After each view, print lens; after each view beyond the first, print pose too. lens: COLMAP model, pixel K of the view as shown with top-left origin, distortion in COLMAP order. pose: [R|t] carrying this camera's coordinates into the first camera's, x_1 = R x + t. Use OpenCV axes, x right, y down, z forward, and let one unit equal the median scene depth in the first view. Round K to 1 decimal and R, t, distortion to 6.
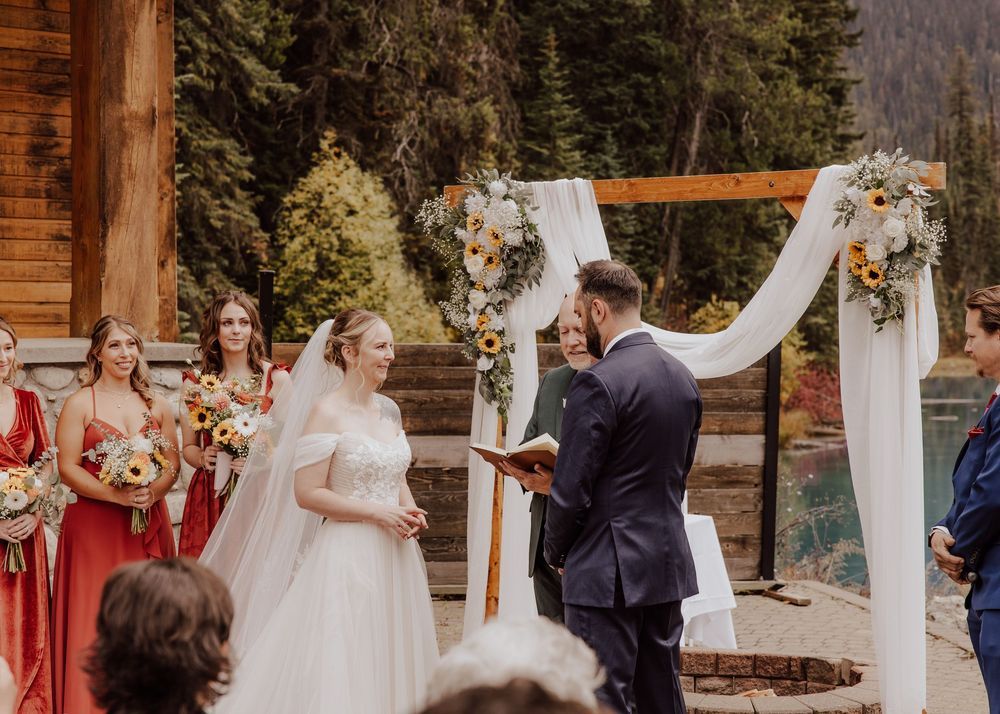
lens RADIAL K [[2115.2, 0, 499.8], [0, 2115.2, 357.5], [0, 0, 1]] dist [0.049575, 0.000000]
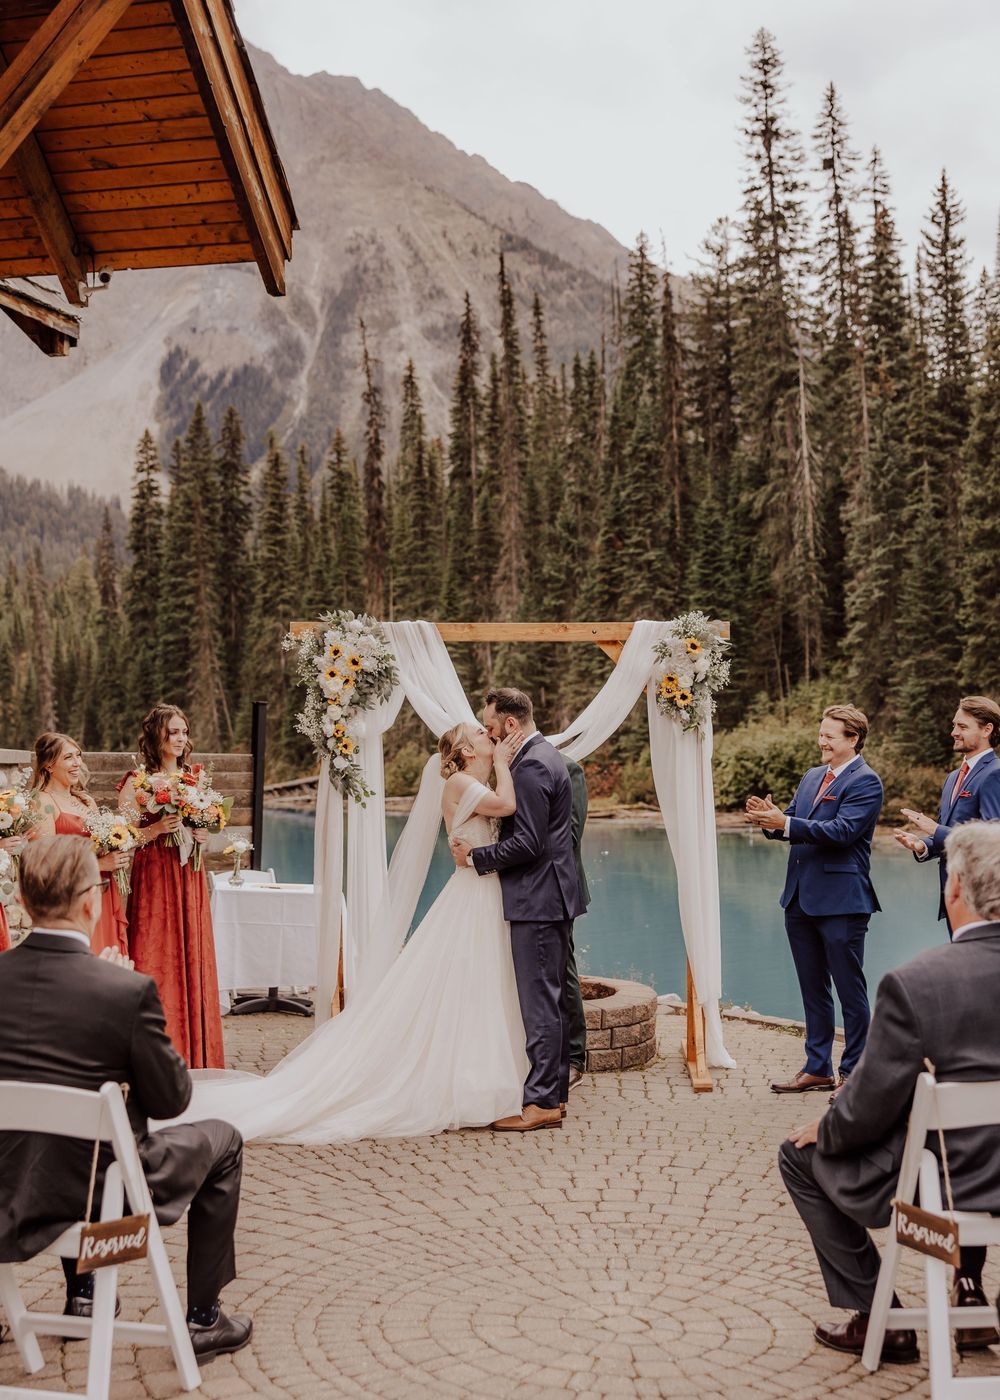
lens RADIAL K [[1860.3, 0, 493.0], [0, 1860.3, 692.5], [0, 0, 1]] dist [-0.011223, 0.000000]
pose [[0.821607, 0.017860, 0.569774, -0.588071], [0.008340, 0.999026, -0.043341, 0.010411], [-0.569993, 0.040362, 0.820658, 0.027657]]
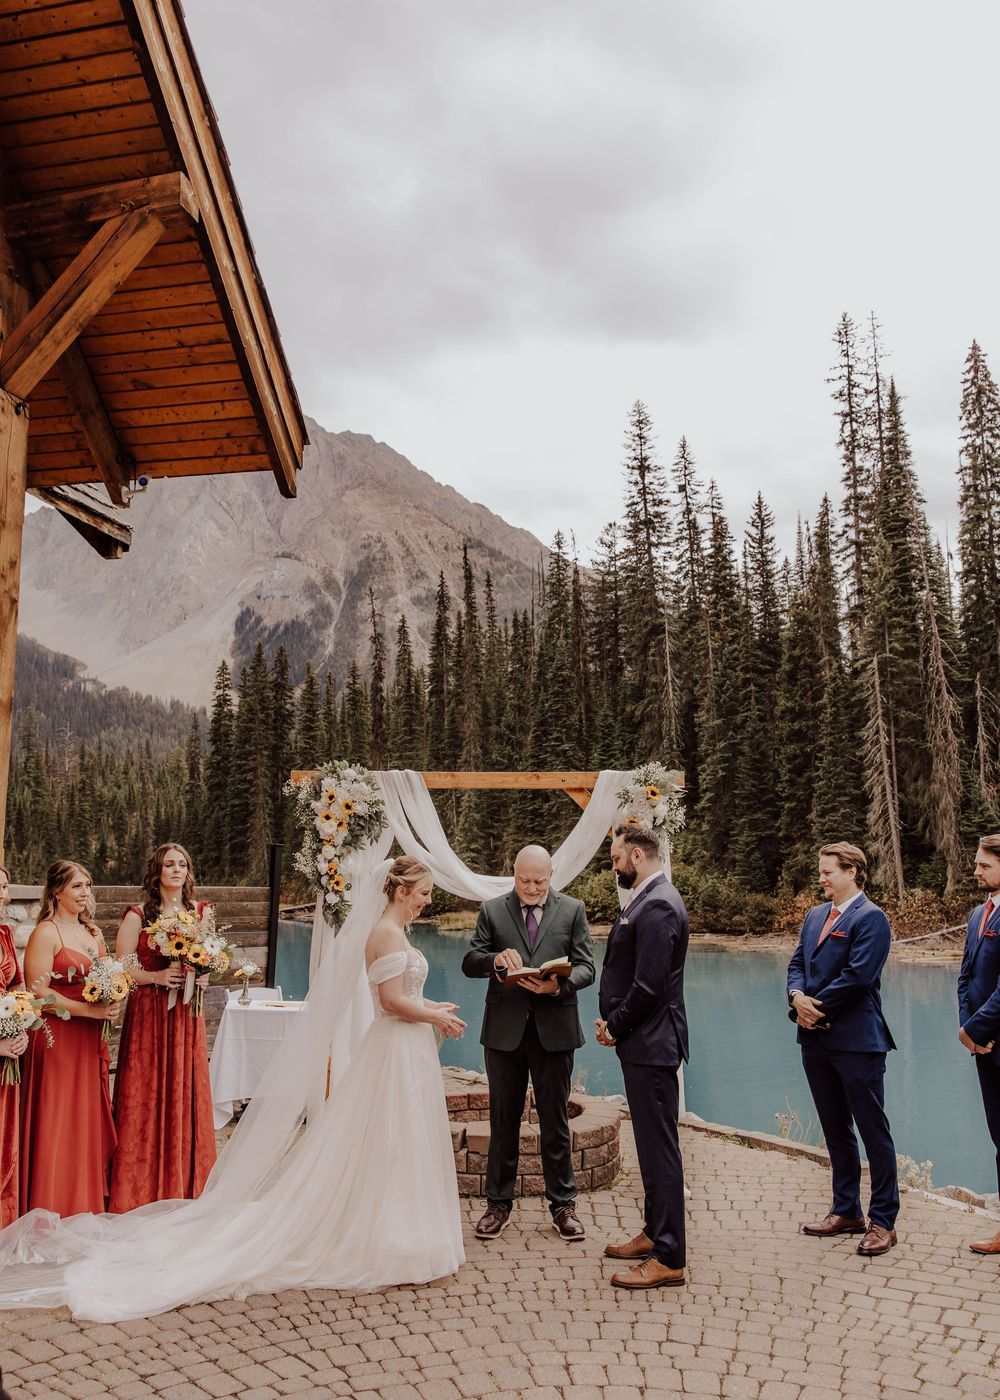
lens RADIAL K [[1213.4, 0, 493.4], [0, 1213.4, 705.3], [0, 0, 1]] dist [0.012101, 0.009867]
pose [[0.803427, 0.086226, 0.589127, -0.419003], [0.006983, 0.988026, -0.154133, 0.001415], [-0.595363, 0.127948, 0.793204, 0.291894]]
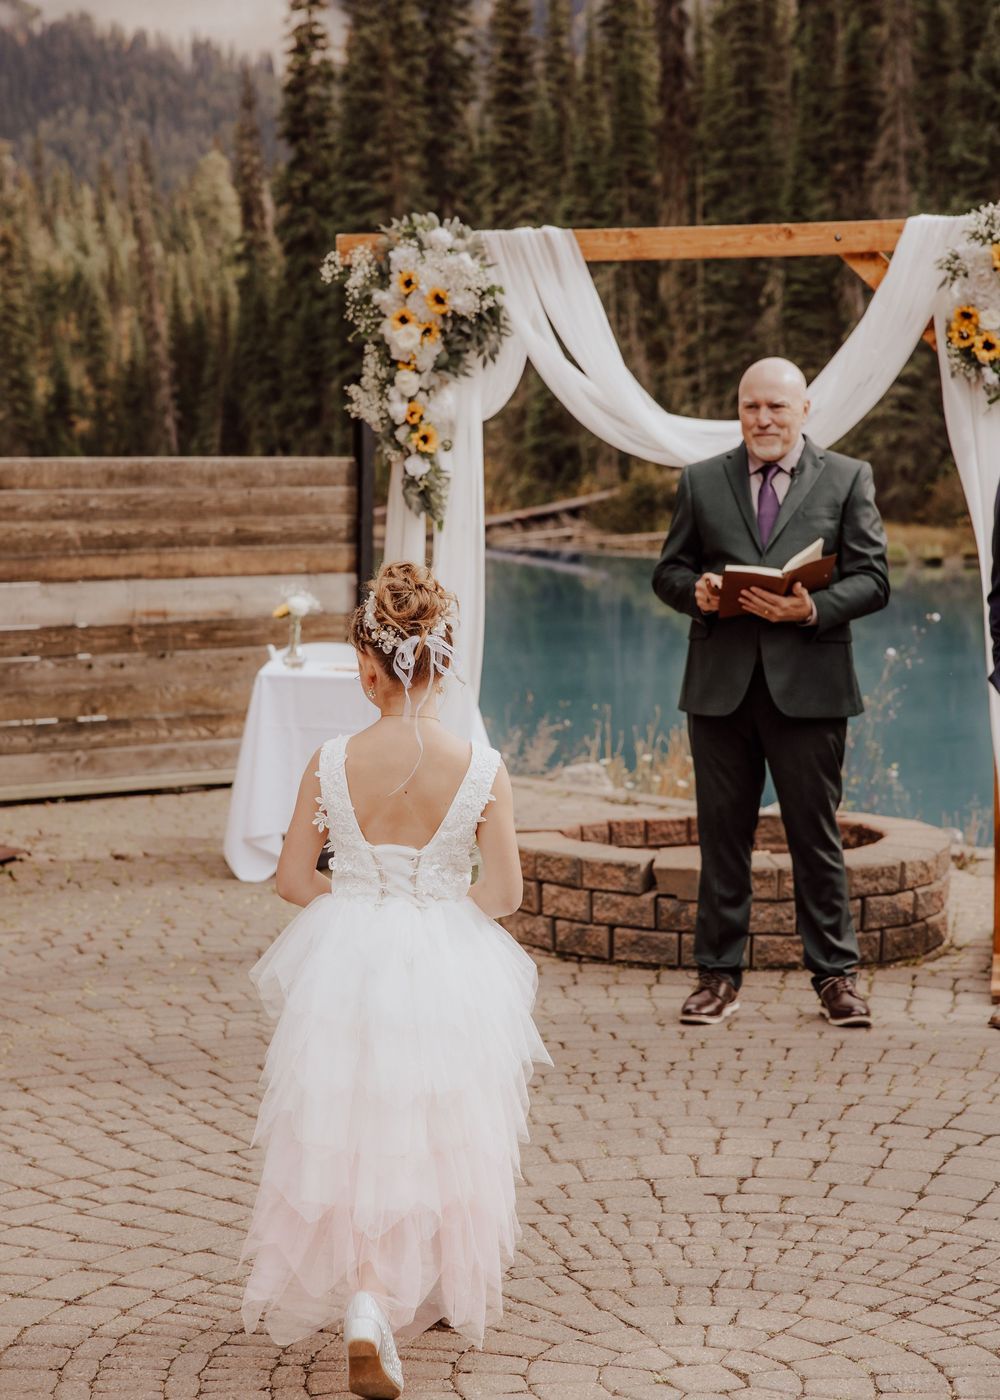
lens RADIAL K [[2961.2, 0, 440.0], [0, 2961.2, 735.5], [0, 0, 1]] dist [0.049575, 0.000000]
pose [[0.899467, -0.052785, 0.433789, -0.493737], [0.020495, 0.996681, 0.078783, 0.016671], [-0.436508, -0.061972, 0.897564, 0.011263]]
